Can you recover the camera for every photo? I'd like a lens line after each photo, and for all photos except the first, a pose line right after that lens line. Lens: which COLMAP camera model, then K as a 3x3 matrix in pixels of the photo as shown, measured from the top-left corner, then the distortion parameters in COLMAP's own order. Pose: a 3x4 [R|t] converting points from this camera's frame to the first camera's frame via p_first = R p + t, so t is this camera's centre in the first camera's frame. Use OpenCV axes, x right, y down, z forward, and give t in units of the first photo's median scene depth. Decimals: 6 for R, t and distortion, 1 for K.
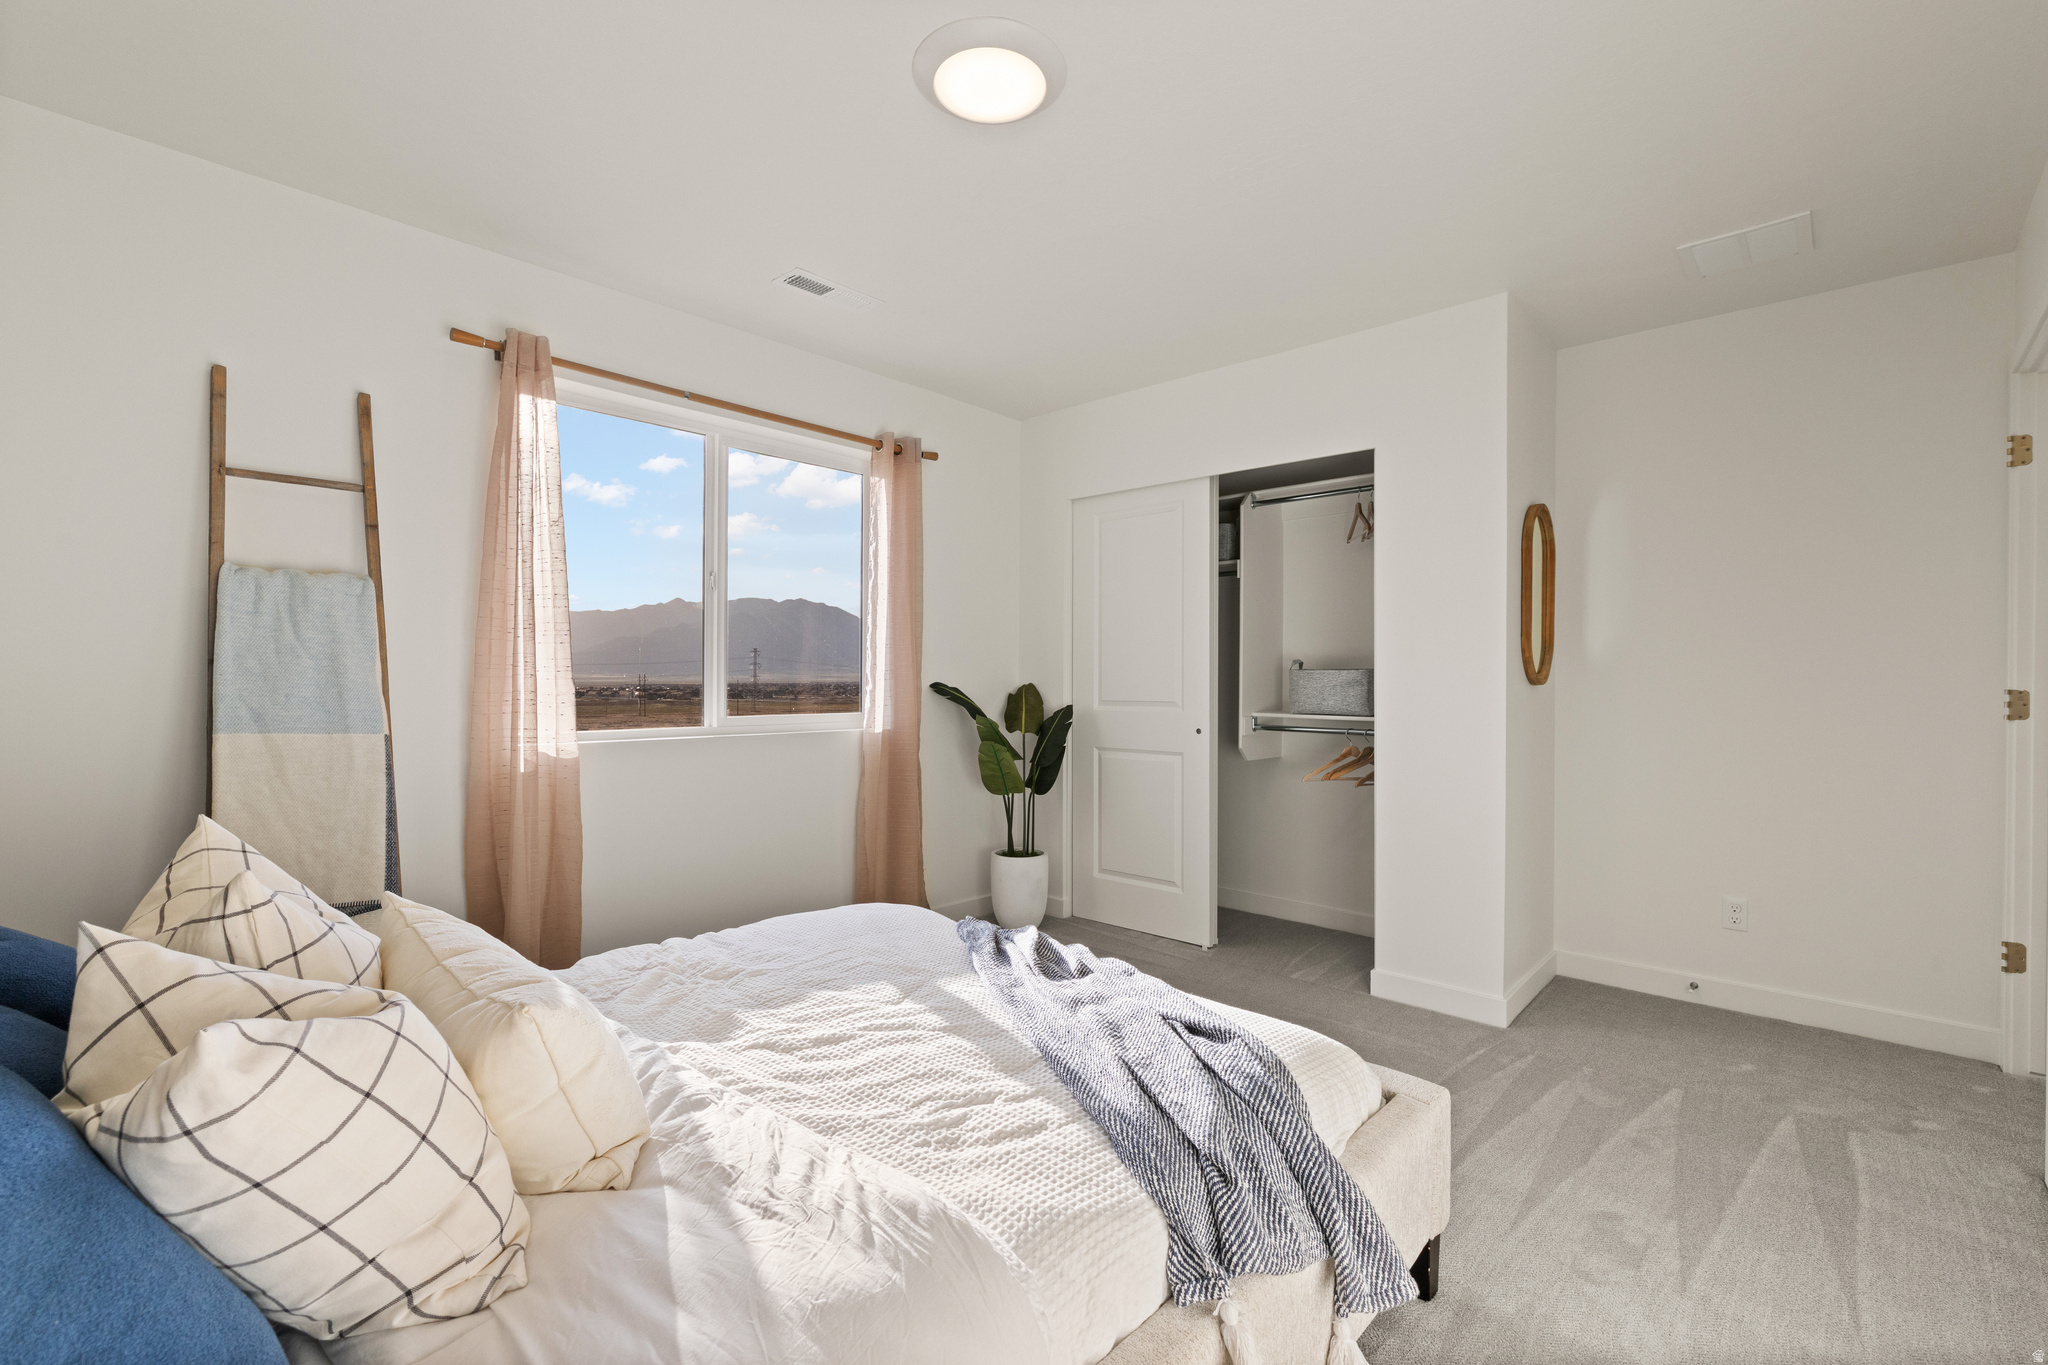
lens RADIAL K [[886.2, 0, 1027.8], [0, 886.2, 683.0], [0, 0, 1]] dist [-0.001436, -0.000399]
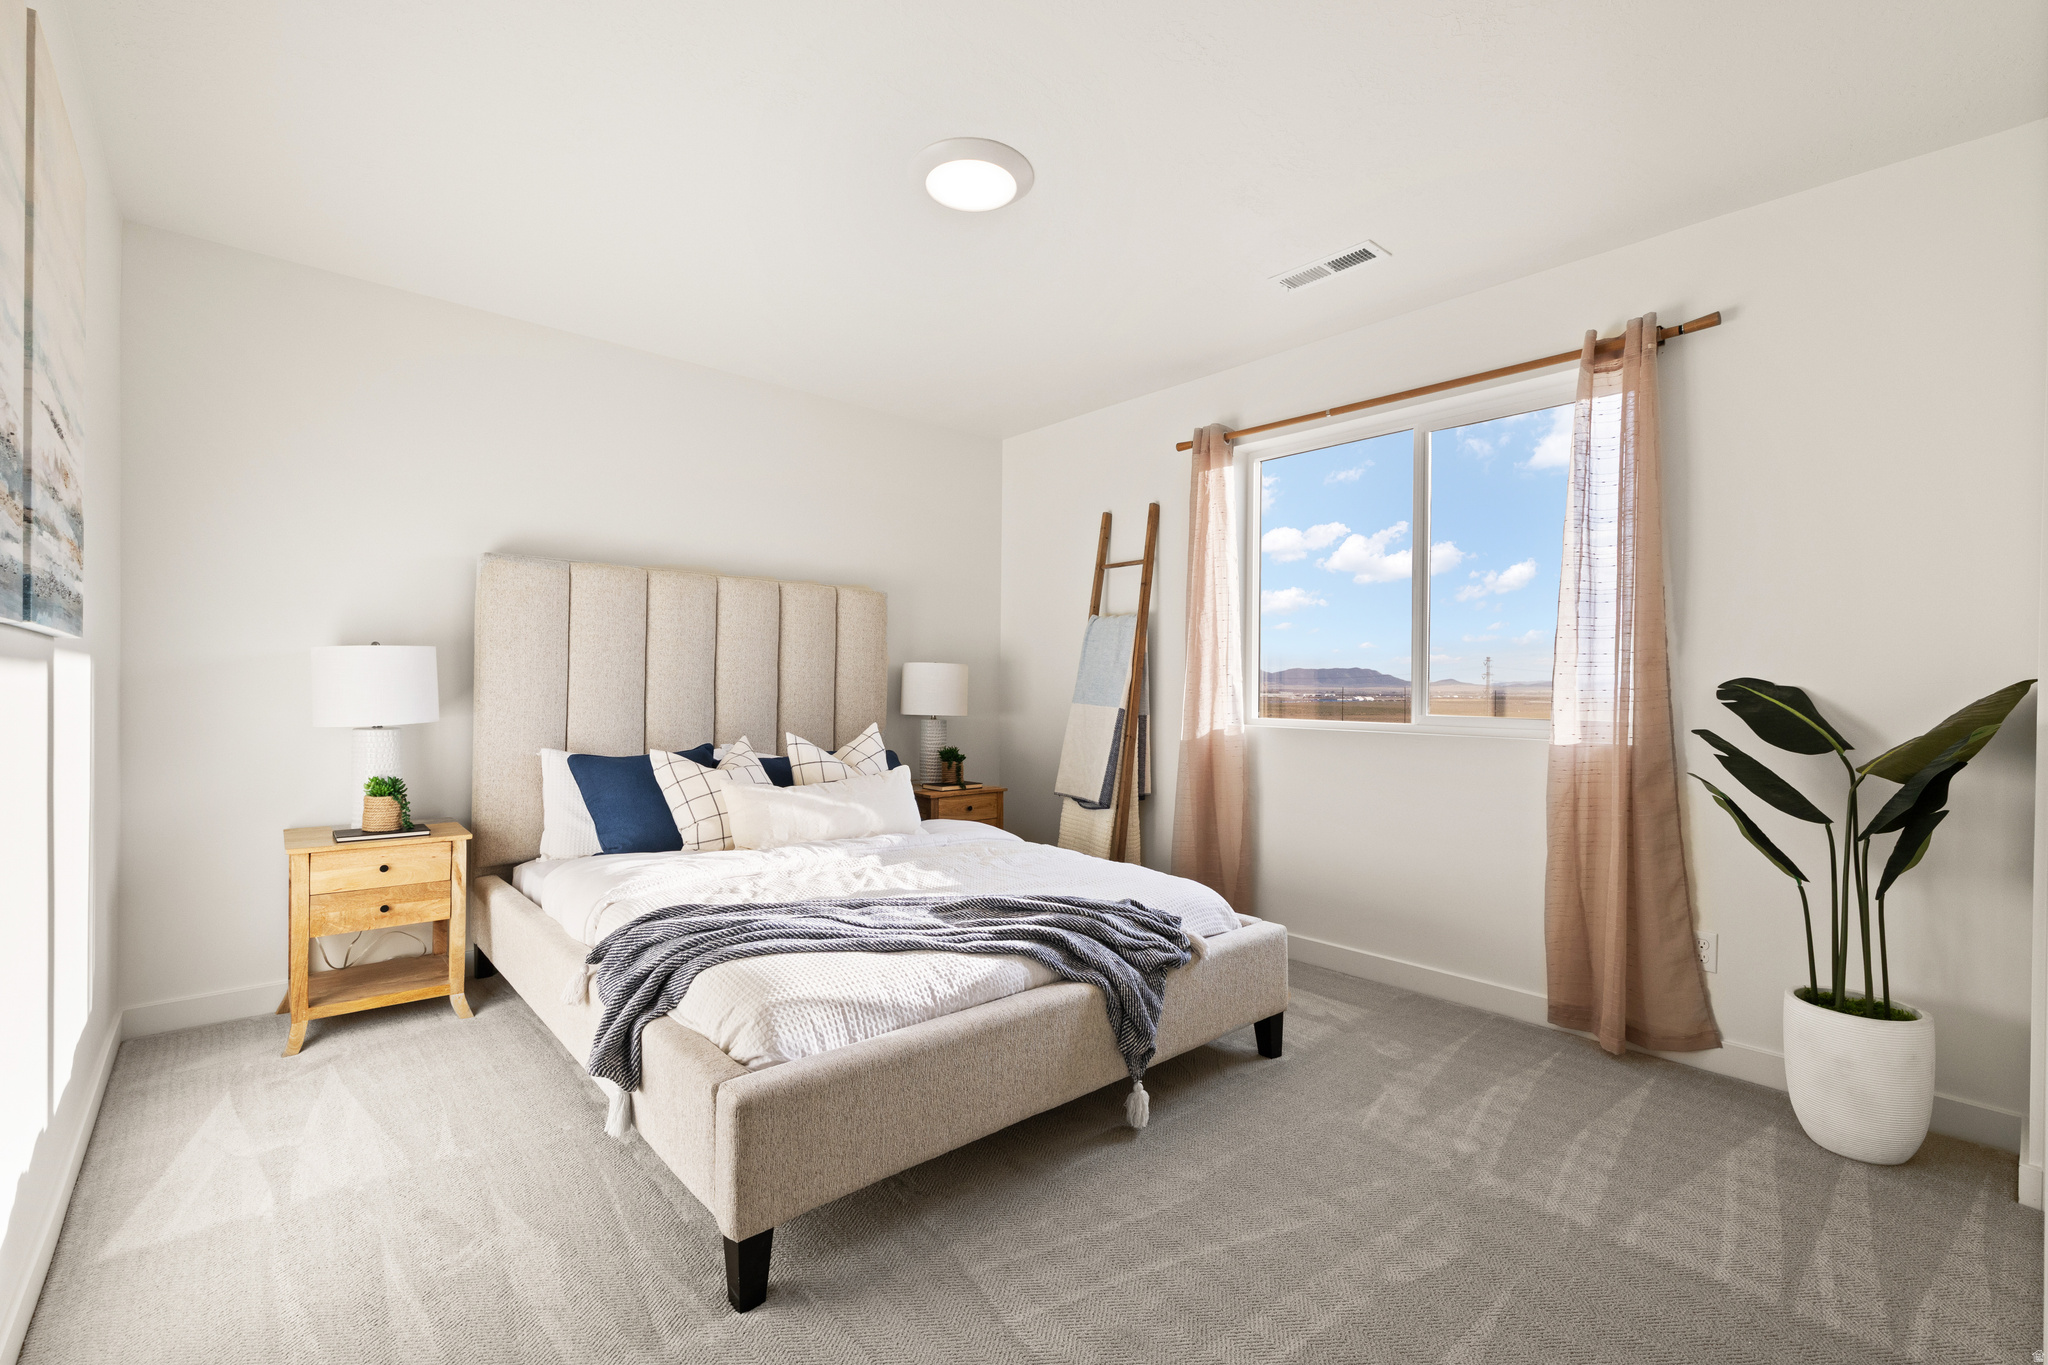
lens RADIAL K [[886.2, 0, 1027.8], [0, 886.2, 683.0], [0, 0, 1]] dist [-0.001436, -0.000399]
pose [[-0.063312, -0.008765, -0.997955, 0.715849], [-0.000923, 0.999962, -0.008724, 0.012747], [0.997993, 0.000368, -0.063318, 0.709093]]
